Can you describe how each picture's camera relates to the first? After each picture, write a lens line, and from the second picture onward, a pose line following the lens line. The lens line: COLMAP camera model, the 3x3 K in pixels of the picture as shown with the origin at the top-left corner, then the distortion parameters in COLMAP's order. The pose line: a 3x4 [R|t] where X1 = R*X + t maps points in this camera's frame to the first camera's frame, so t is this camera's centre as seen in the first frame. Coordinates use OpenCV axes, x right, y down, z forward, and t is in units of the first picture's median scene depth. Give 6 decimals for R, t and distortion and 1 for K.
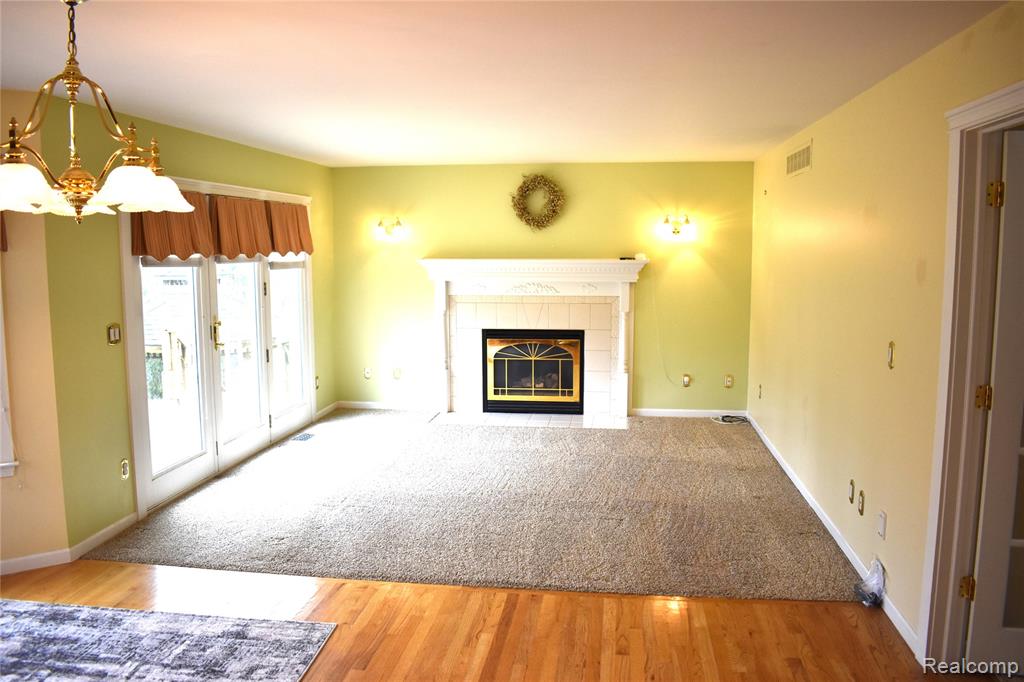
lens RADIAL K [[803.0, 0, 510.3], [0, 803.0, 340.5], [0, 0, 1]] dist [-0.089107, -0.003960]
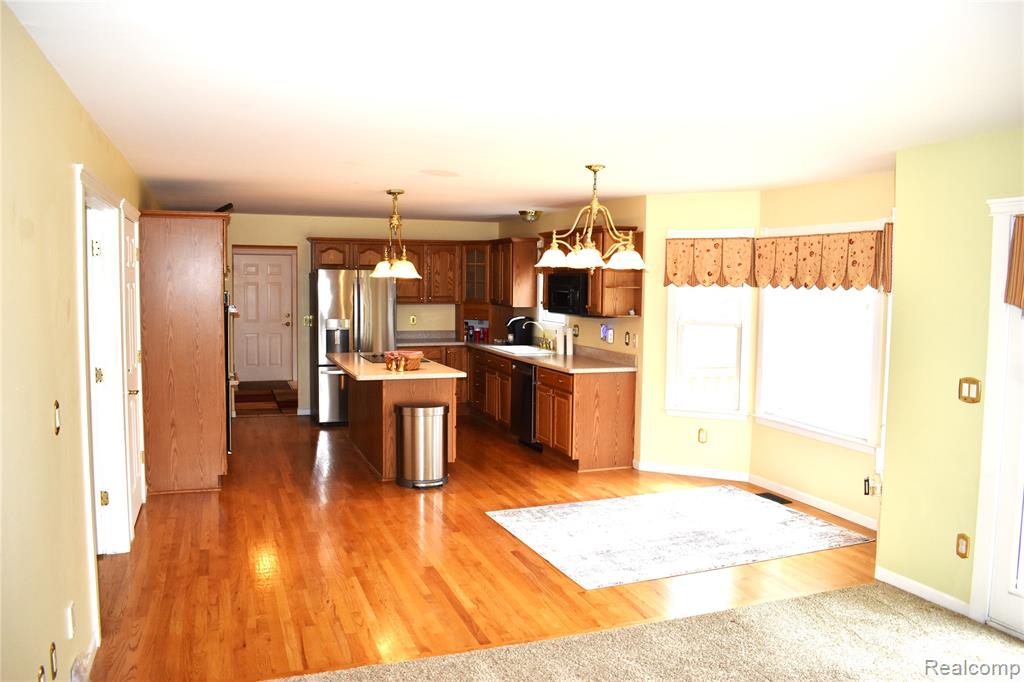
lens RADIAL K [[803.0, 0, 509.1], [0, 803.0, 343.3], [0, 0, 1]] dist [-0.089107, -0.003960]
pose [[-0.886277, 0.025444, -0.462456, 0.475771], [-0.064331, 0.982049, 0.177319, -0.244466], [0.458666, 0.186904, -0.868731, 2.041623]]
